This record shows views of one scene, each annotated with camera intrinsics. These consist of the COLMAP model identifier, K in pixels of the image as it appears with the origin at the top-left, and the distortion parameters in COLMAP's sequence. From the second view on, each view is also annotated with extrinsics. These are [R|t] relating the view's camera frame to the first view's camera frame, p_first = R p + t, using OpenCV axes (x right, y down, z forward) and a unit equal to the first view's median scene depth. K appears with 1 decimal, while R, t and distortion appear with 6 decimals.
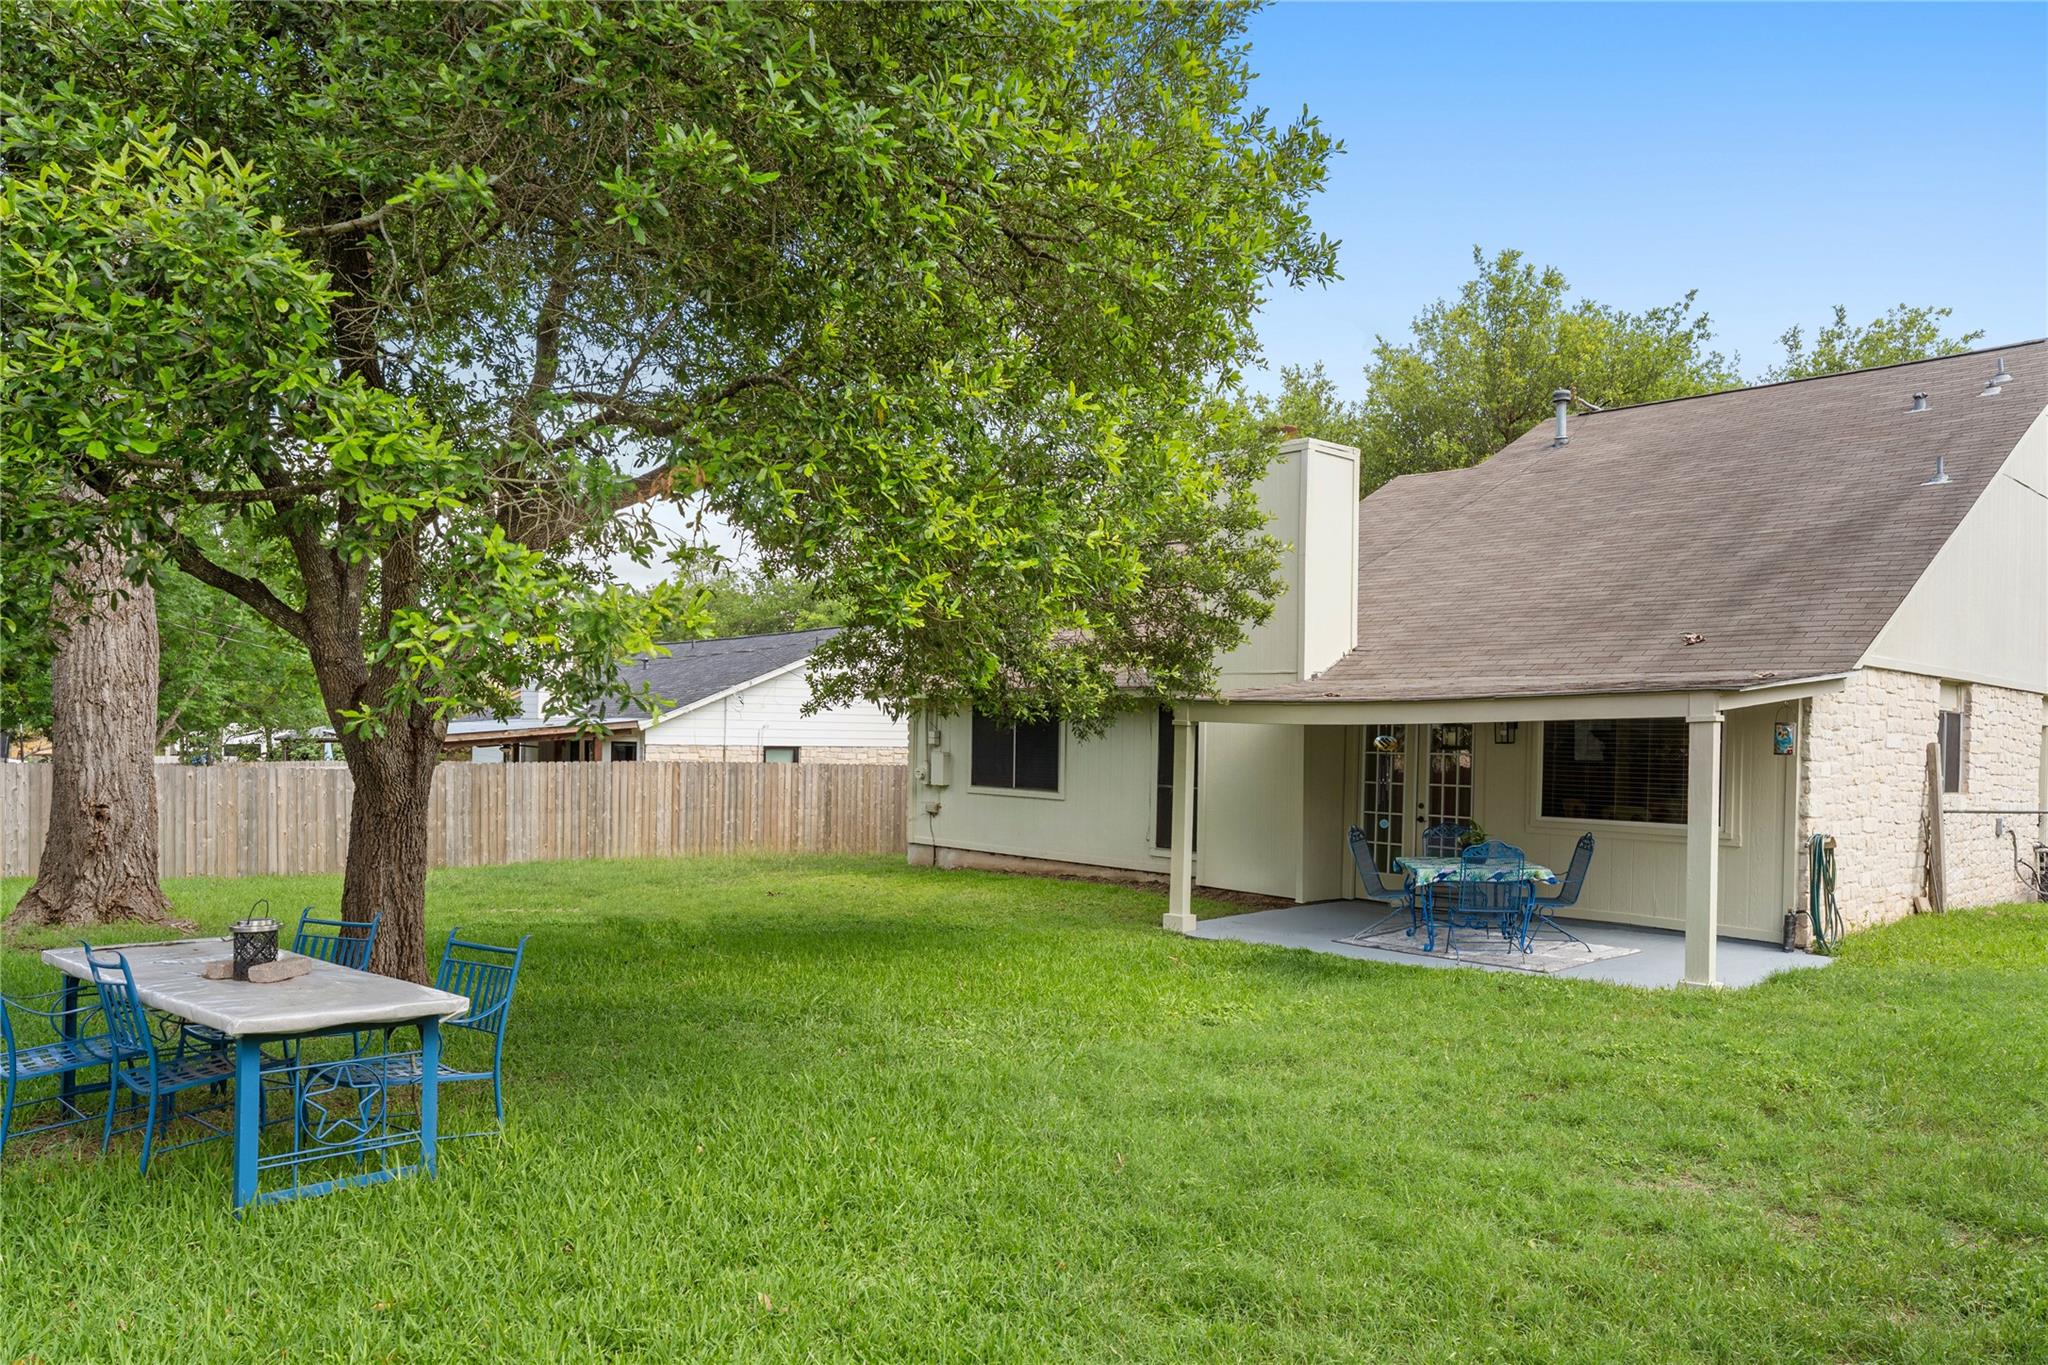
lens RADIAL K [[1397.0, 0, 1021.7], [0, 1397.0, 693.3], [0, 0, 1]] dist [0.002860, 0.000210]
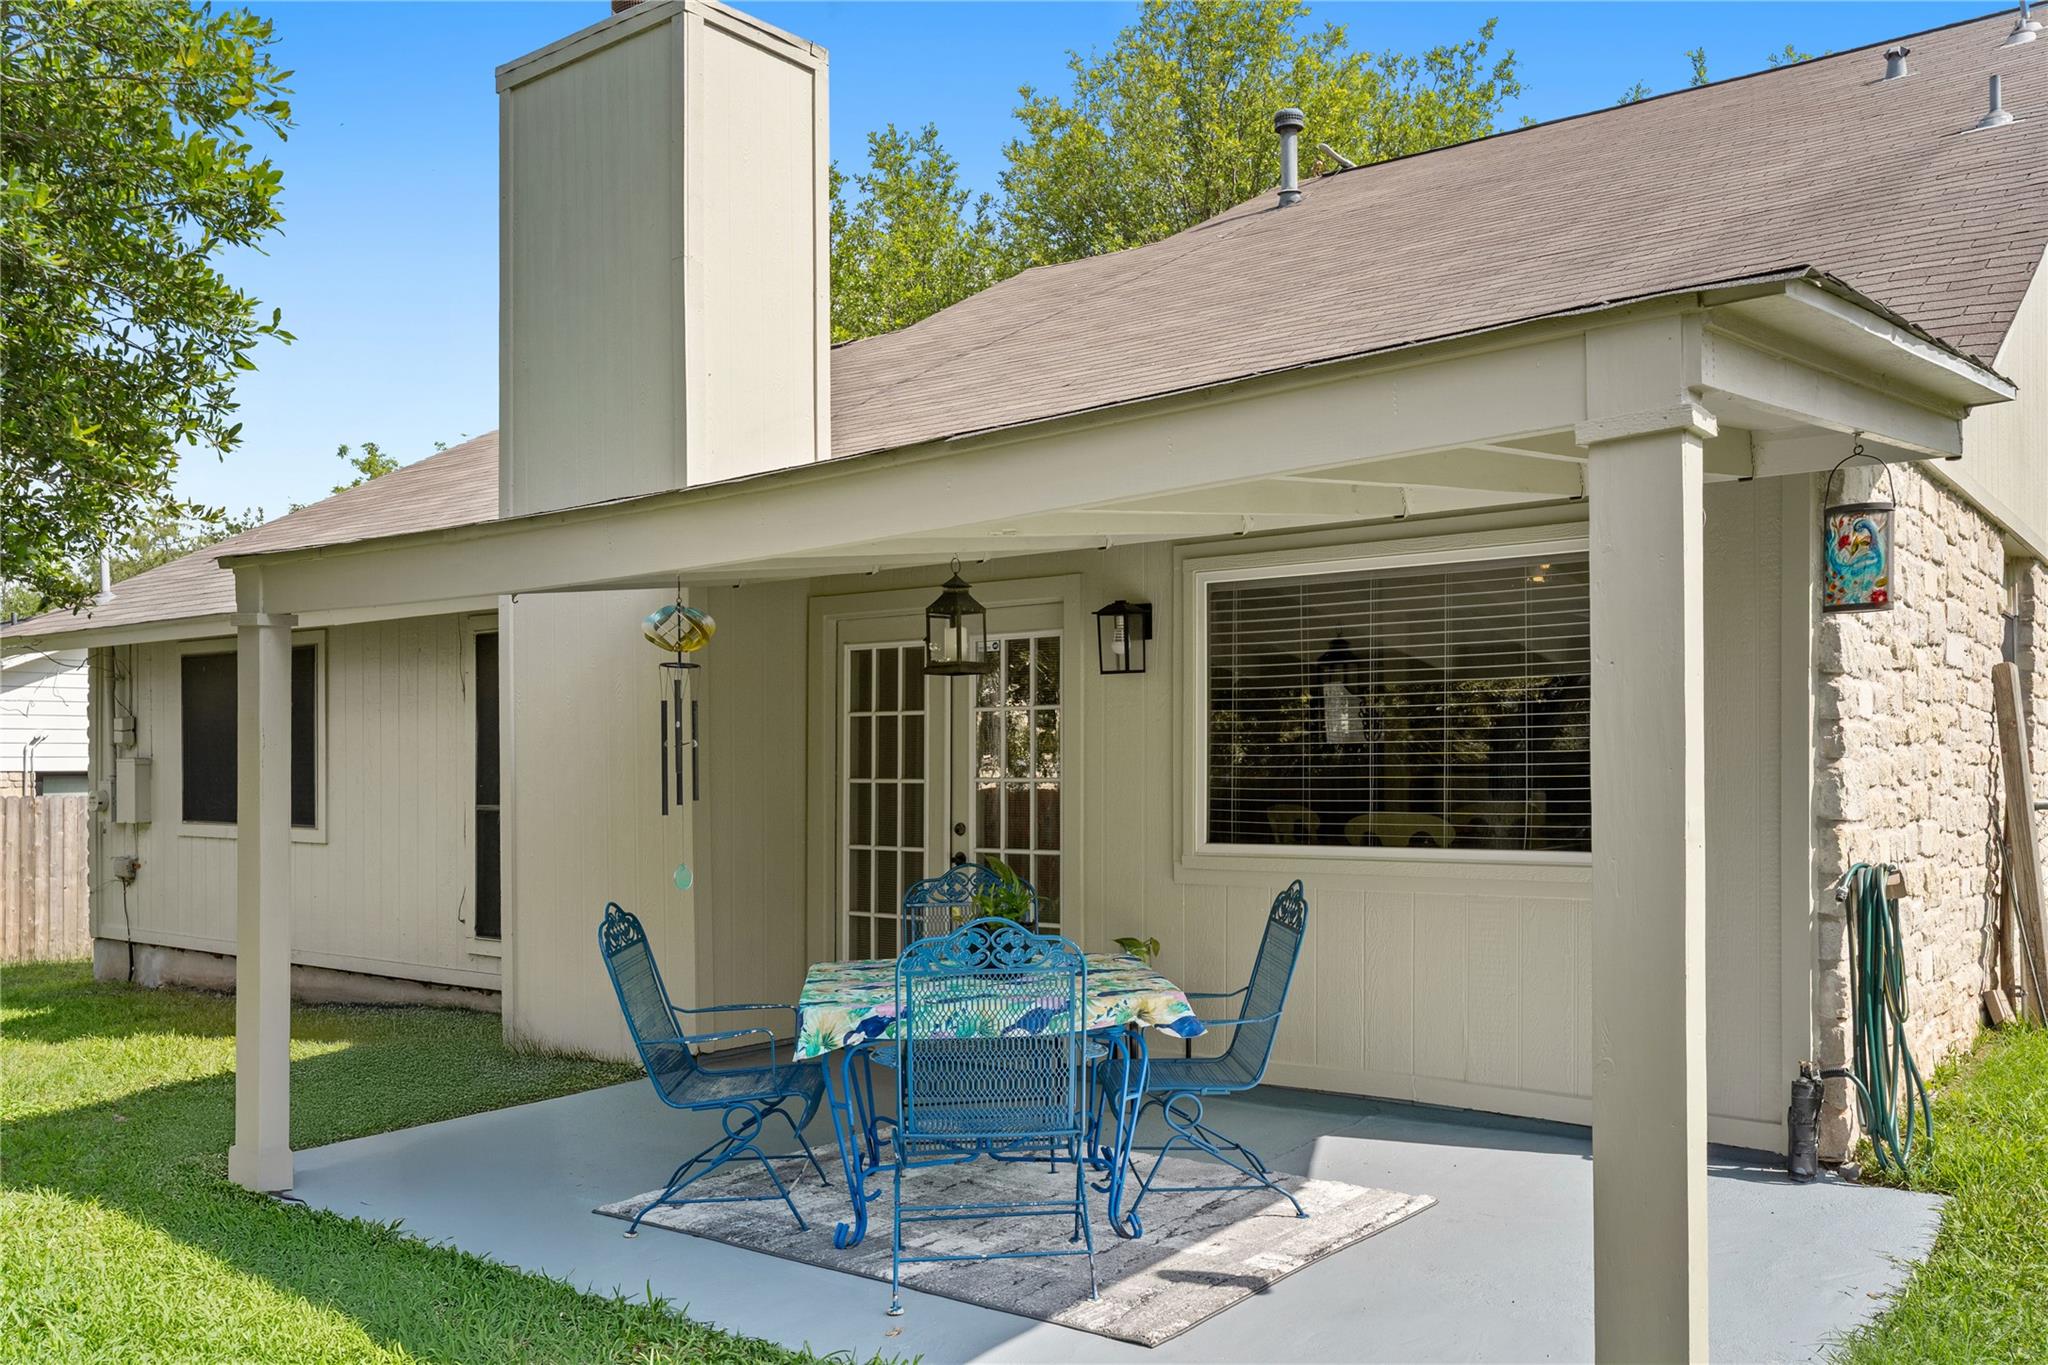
lens RADIAL K [[1651.1, 0, 1017.1], [0, 1651.1, 681.2], [0, 0, 1]] dist [-0.003225, 0.001364]
pose [[0.985493, -0.013435, 0.169182, 0.224221], [0.017637, 0.999572, -0.023359, 0.048201], [-0.168795, 0.026004, 0.985308, 0.502206]]
